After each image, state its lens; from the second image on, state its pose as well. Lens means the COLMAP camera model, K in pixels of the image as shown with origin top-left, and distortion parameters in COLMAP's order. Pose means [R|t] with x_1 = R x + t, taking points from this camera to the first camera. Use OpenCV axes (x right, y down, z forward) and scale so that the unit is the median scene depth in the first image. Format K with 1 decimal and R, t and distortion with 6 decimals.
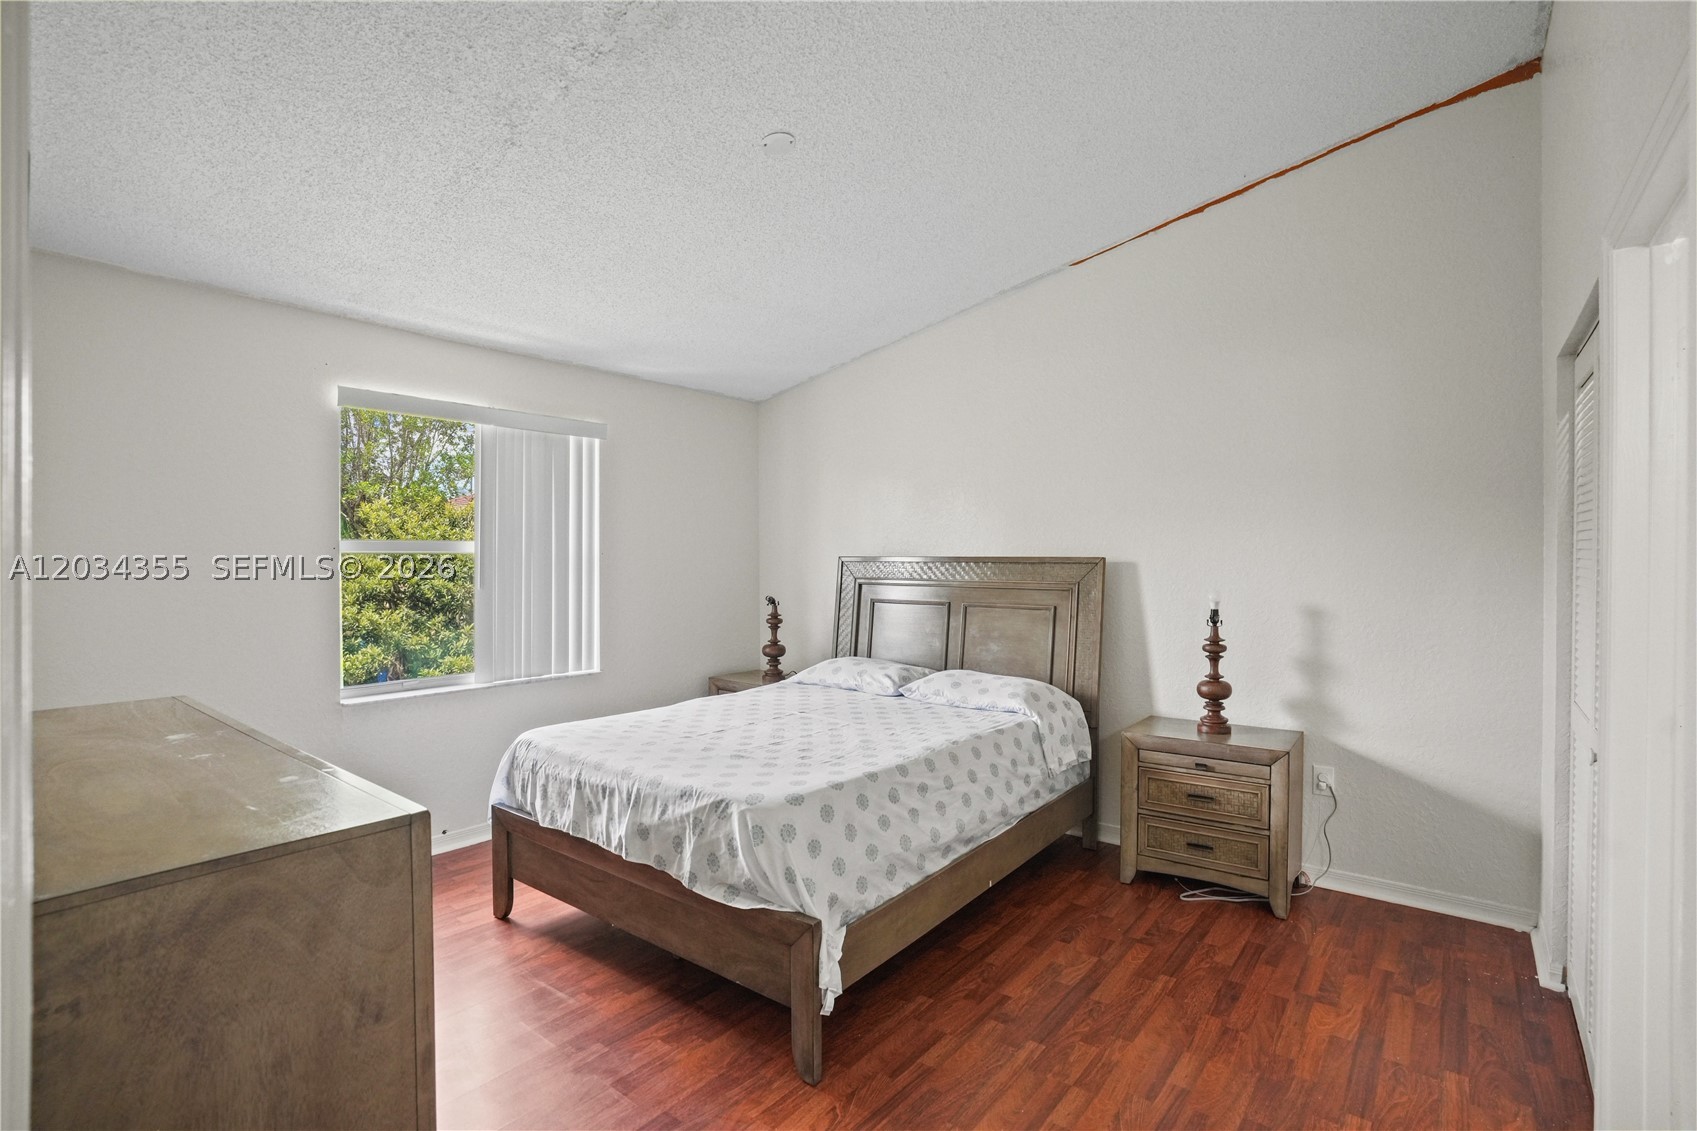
lens RADIAL K [[794.7, 0, 857.8], [0, 794.7, 557.4], [0, 0, 1]] dist [-0.022861, 0.000253]
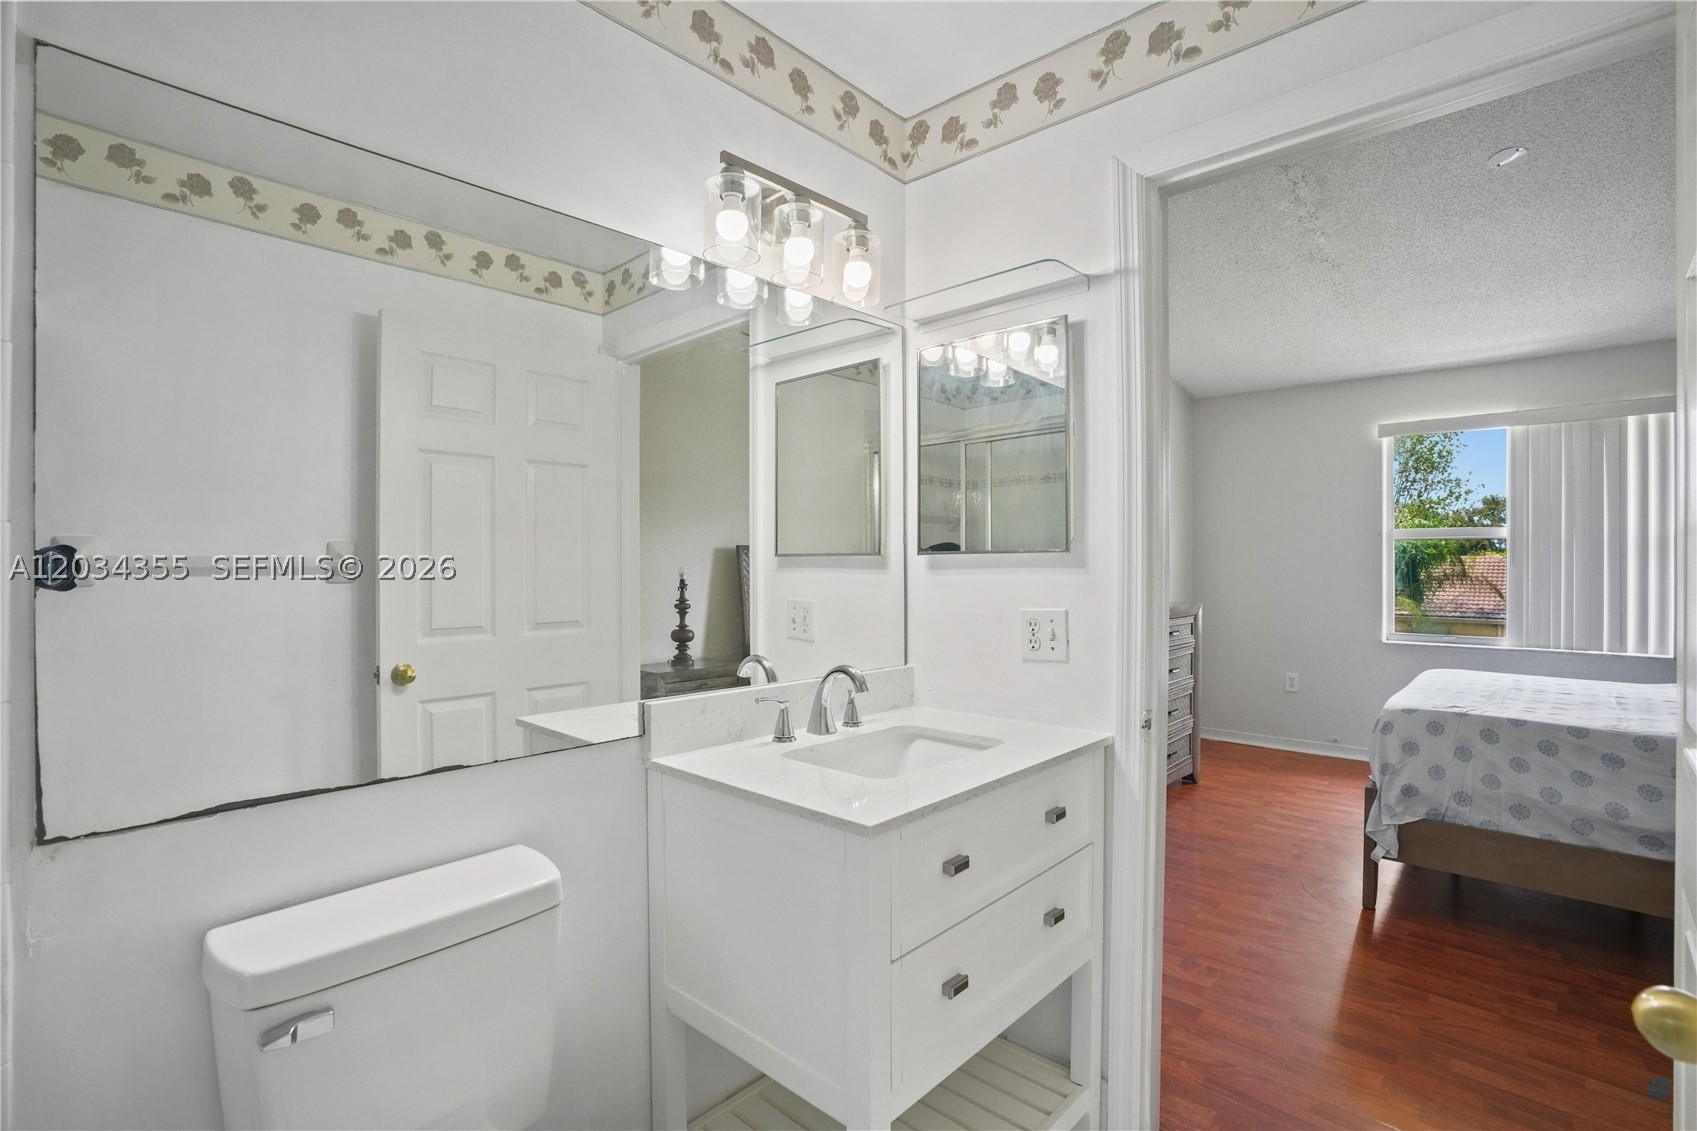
lens RADIAL K [[794.7, 0, 853.4], [0, 794.7, 554.6], [0, 0, 1]] dist [-0.022861, 0.000253]
pose [[-0.102033, -0.012861, -0.994698, 1.143215], [-0.012647, 0.999852, -0.011630, 0.071659], [0.994701, 0.011394, -0.102181, 0.201580]]
